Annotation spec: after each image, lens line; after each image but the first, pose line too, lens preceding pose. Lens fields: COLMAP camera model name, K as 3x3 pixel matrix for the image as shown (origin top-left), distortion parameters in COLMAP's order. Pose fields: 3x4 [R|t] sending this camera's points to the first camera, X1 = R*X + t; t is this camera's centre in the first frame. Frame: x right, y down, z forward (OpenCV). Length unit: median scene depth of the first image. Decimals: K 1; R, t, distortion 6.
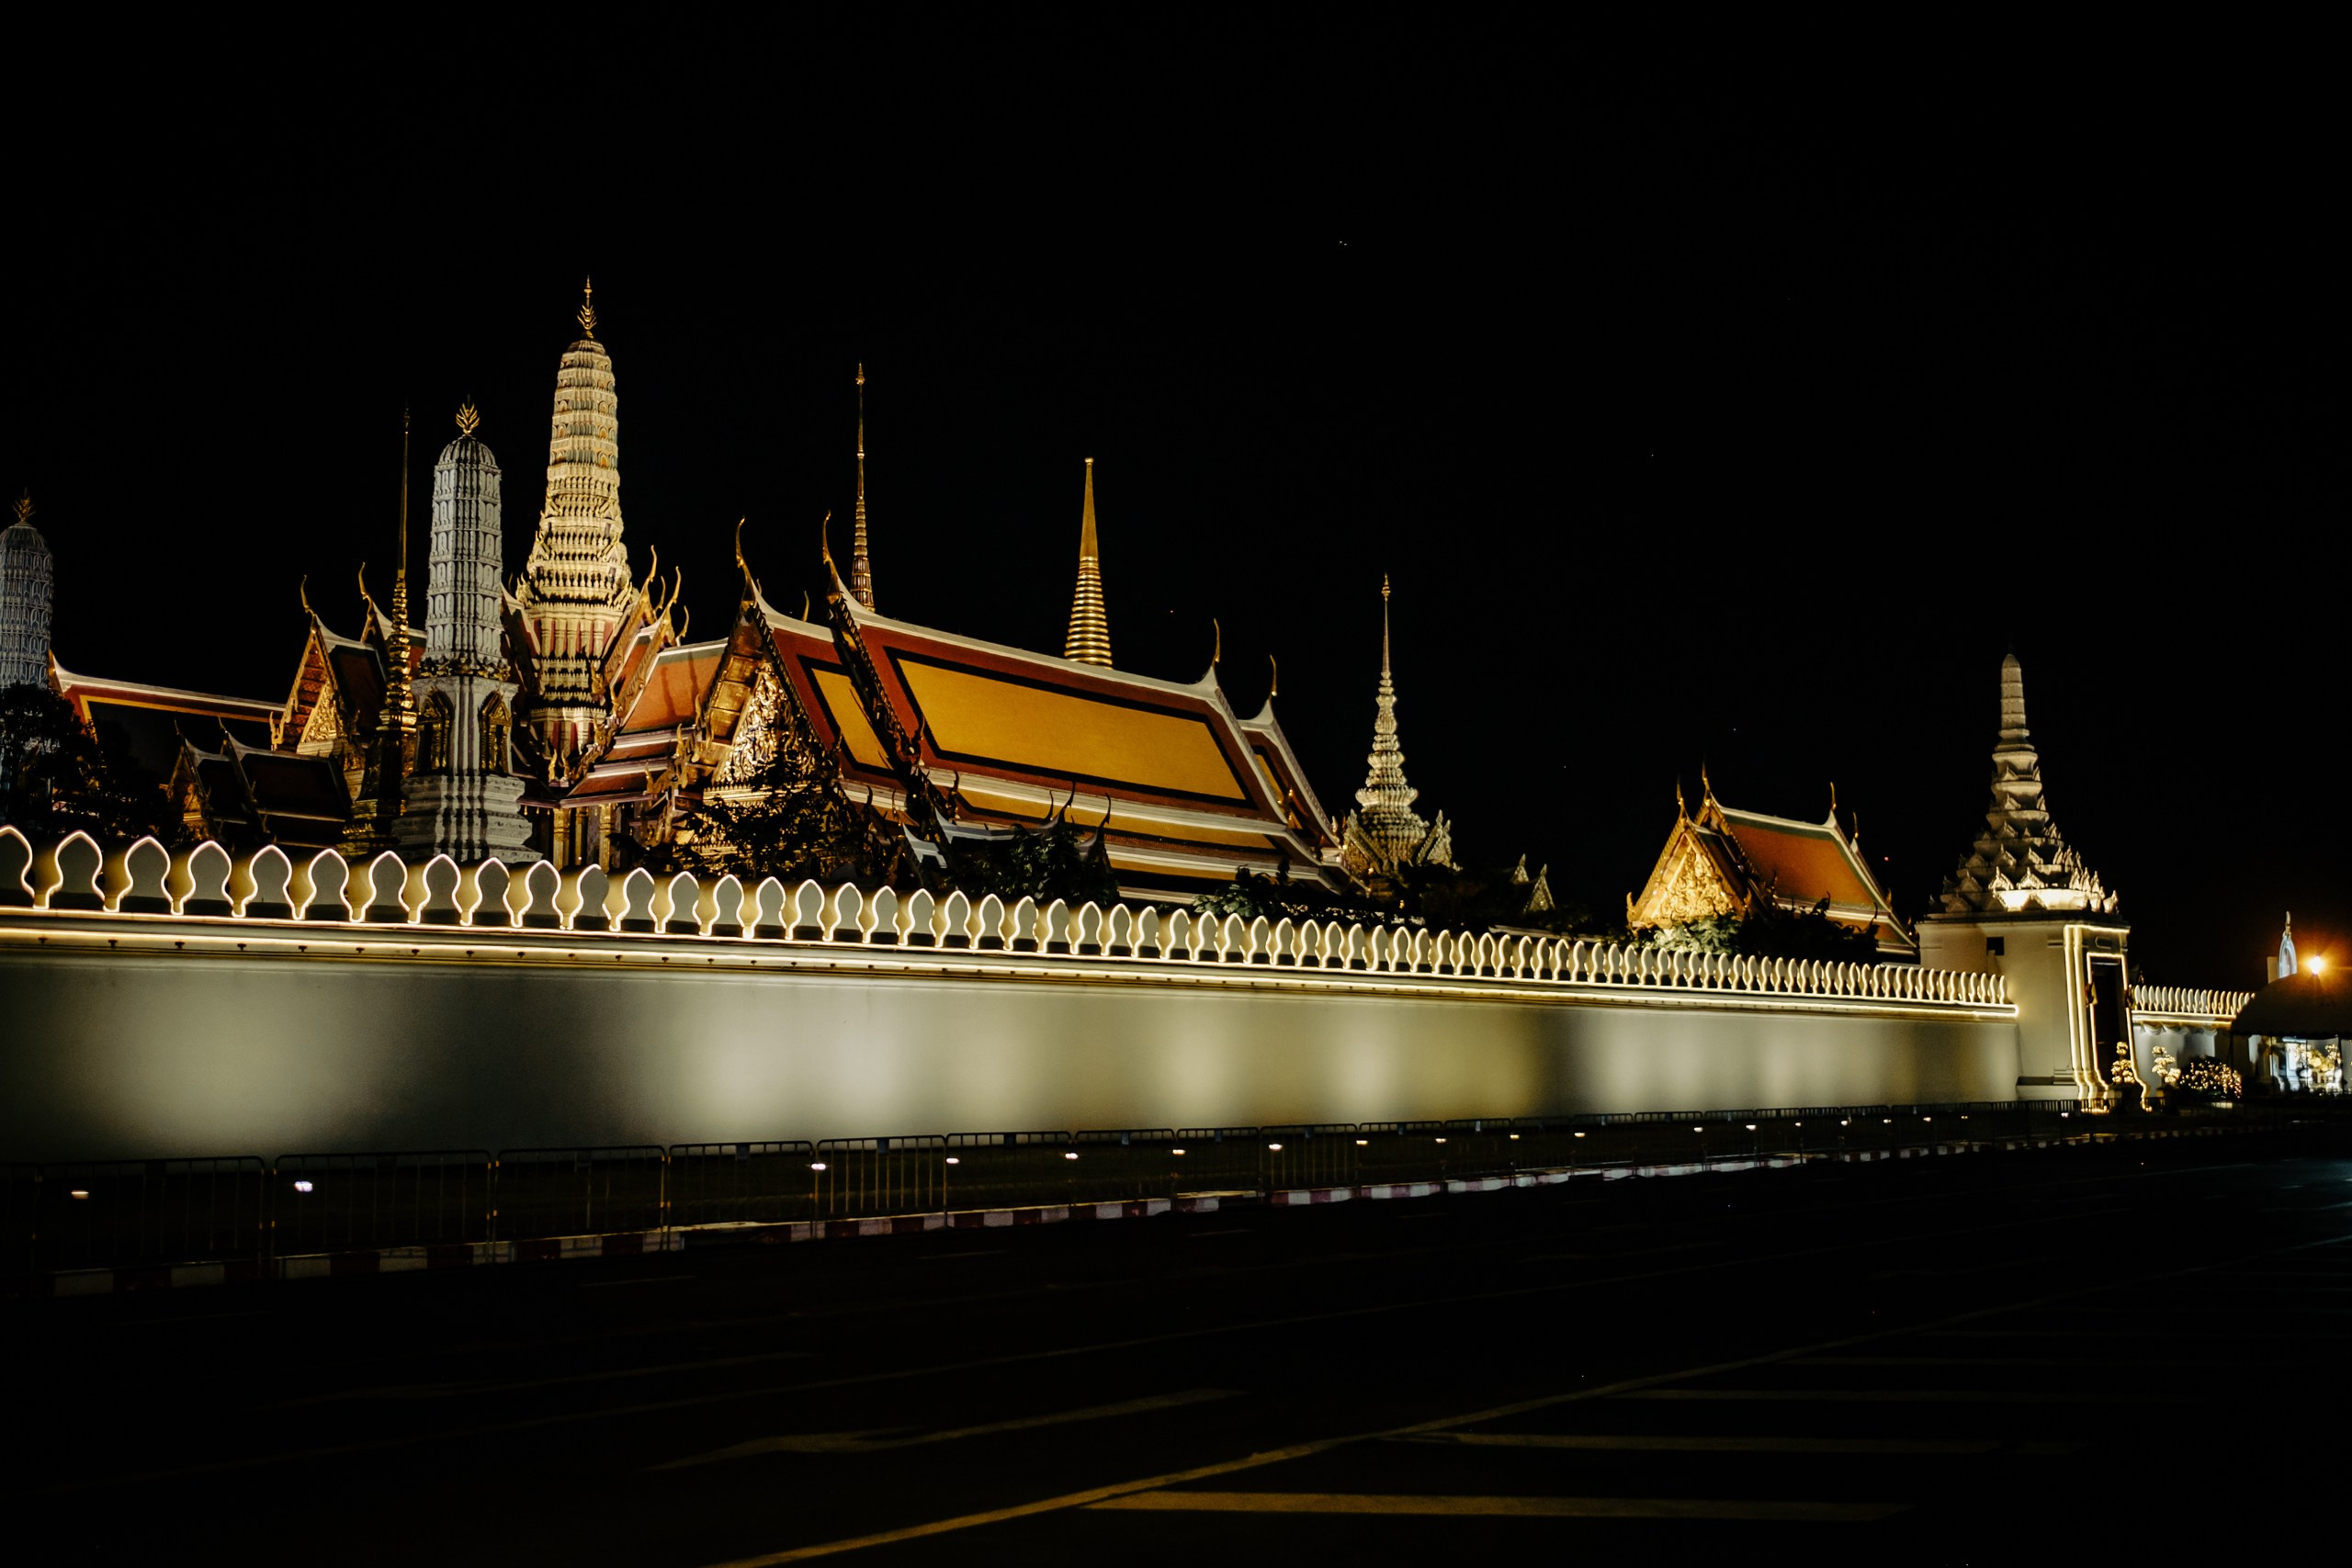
lens RADIAL K [[2421.6, 0, 1168.6], [0, 2421.6, 759.8], [0, 0, 1]] dist [-0.028233, 0.000000]
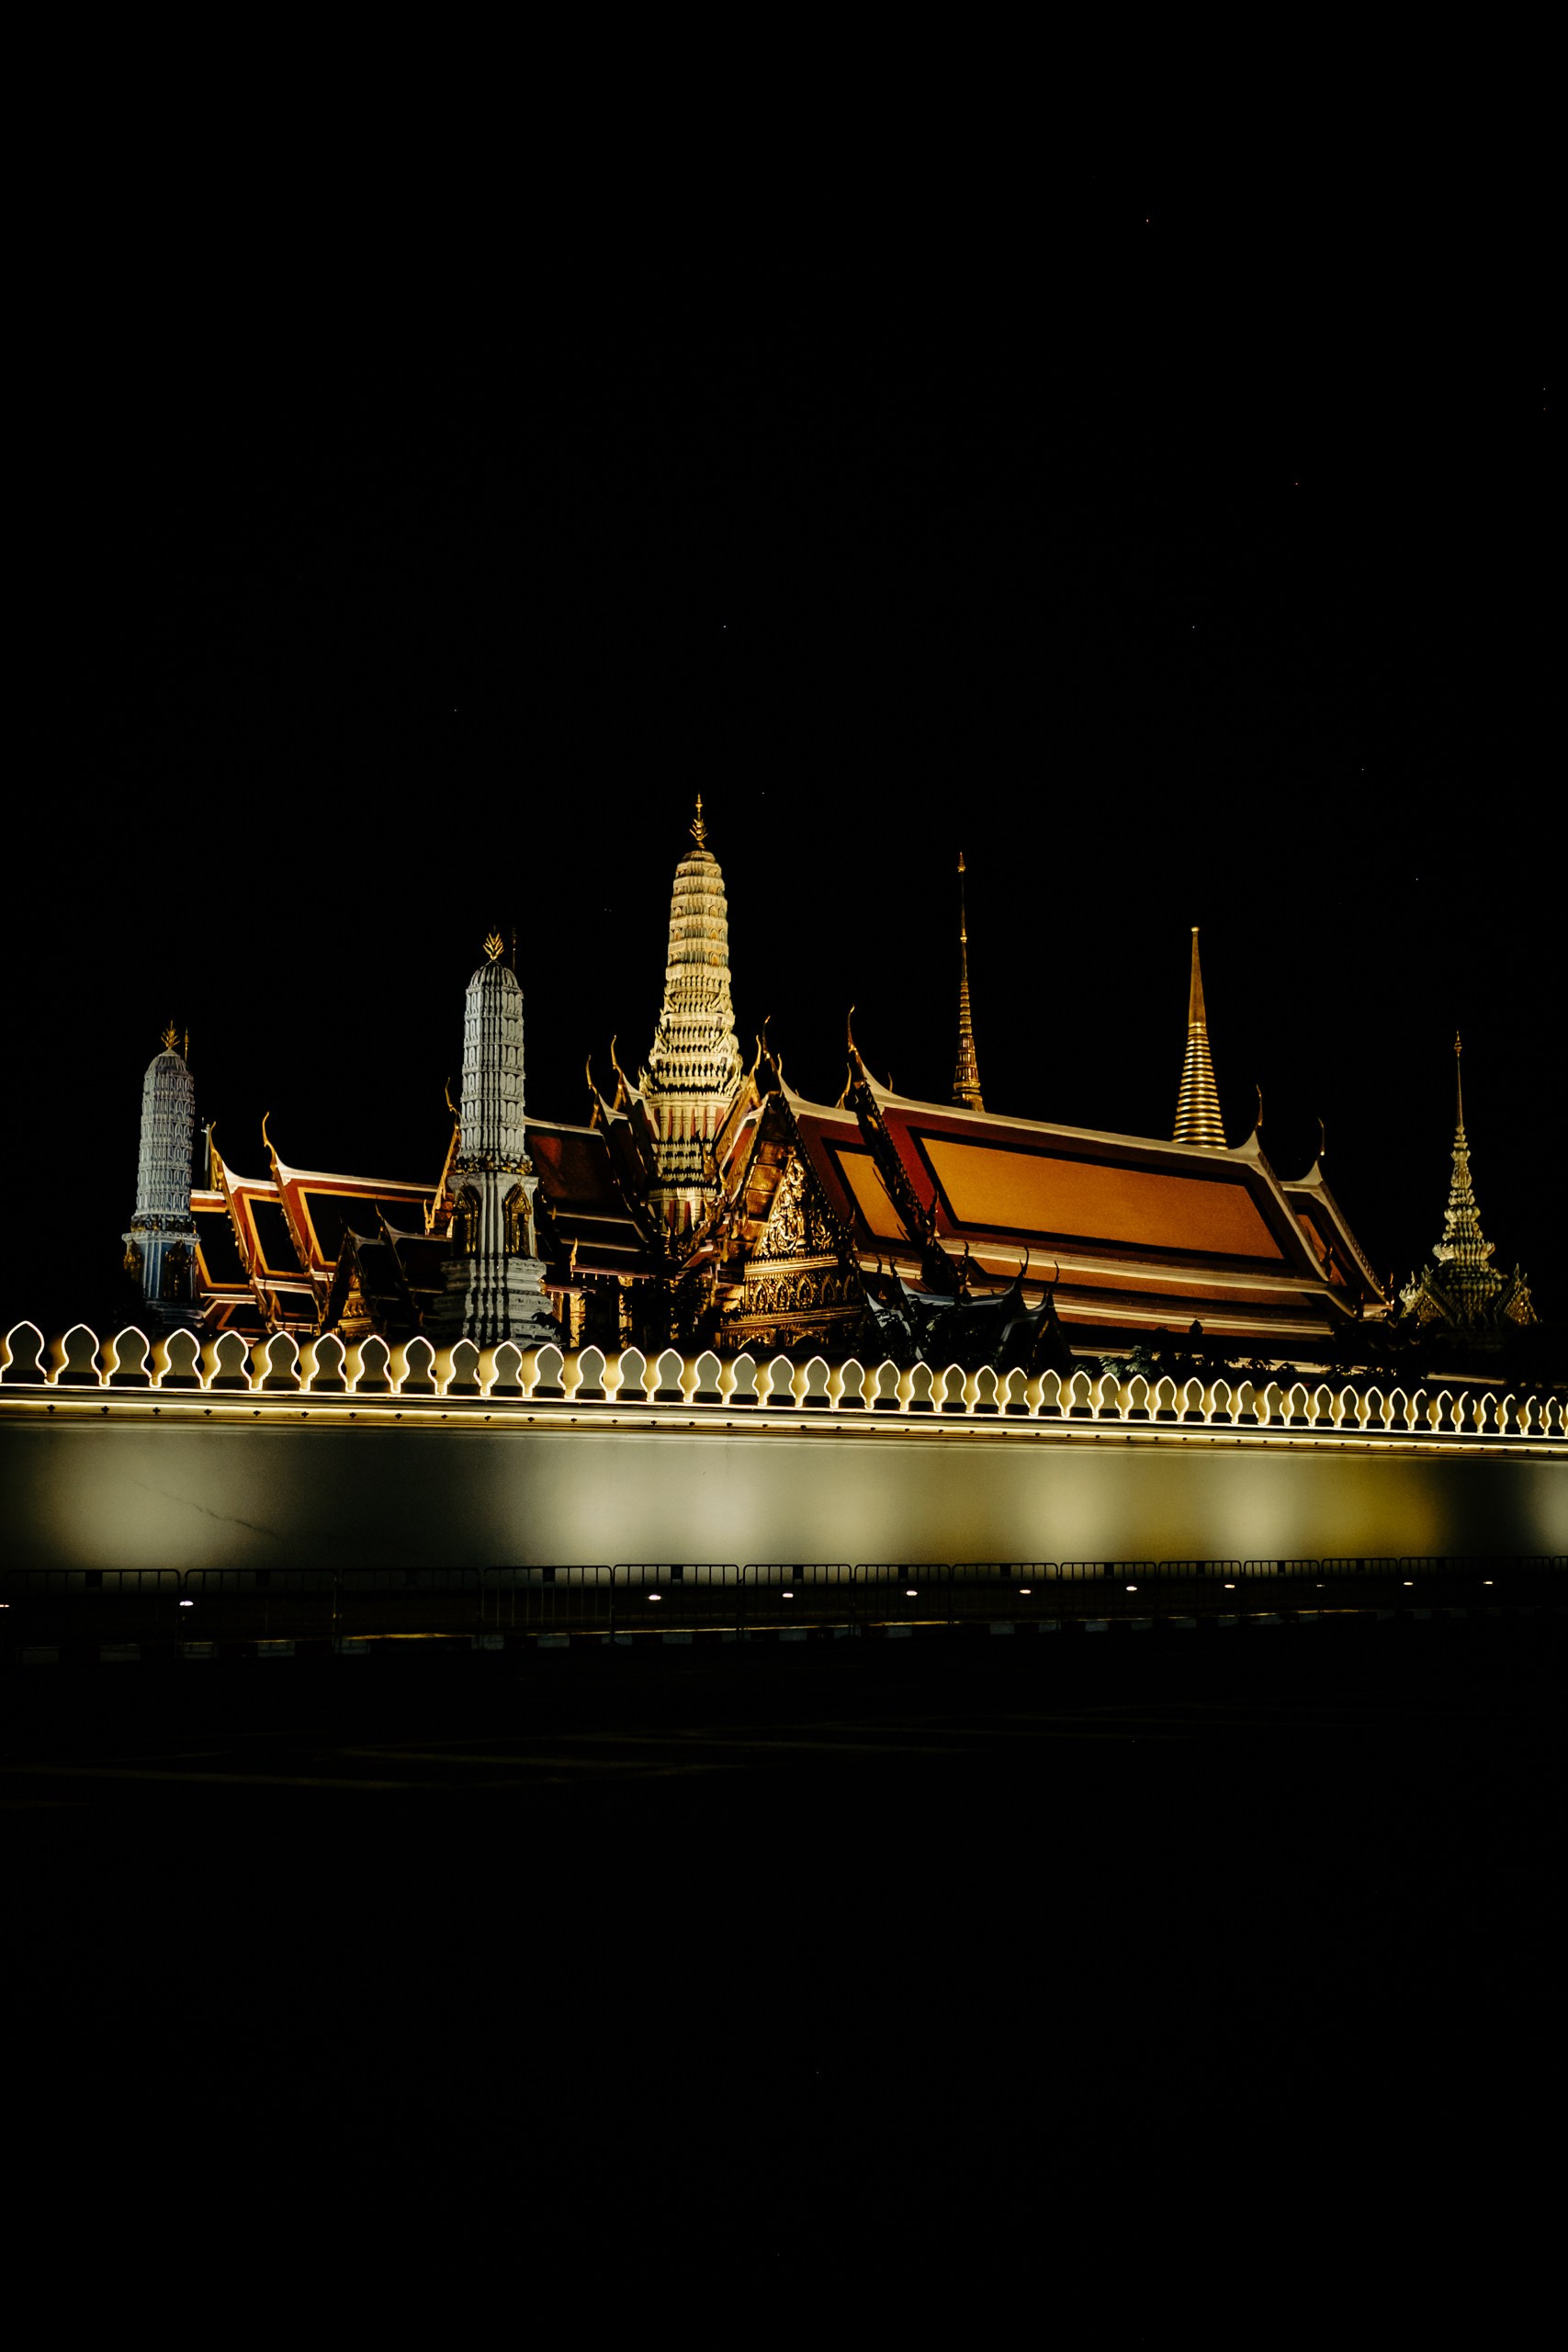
lens RADIAL K [[2421.6, 0, 826.9], [0, 2421.6, 1152.8], [0, 0, 1]] dist [-0.028233, 0.000000]
pose [[0.965248, -0.034432, -0.259059, 0.153410], [0.027757, 0.999183, -0.029382, -0.005272], [0.259859, 0.021170, 0.965415, -0.063904]]
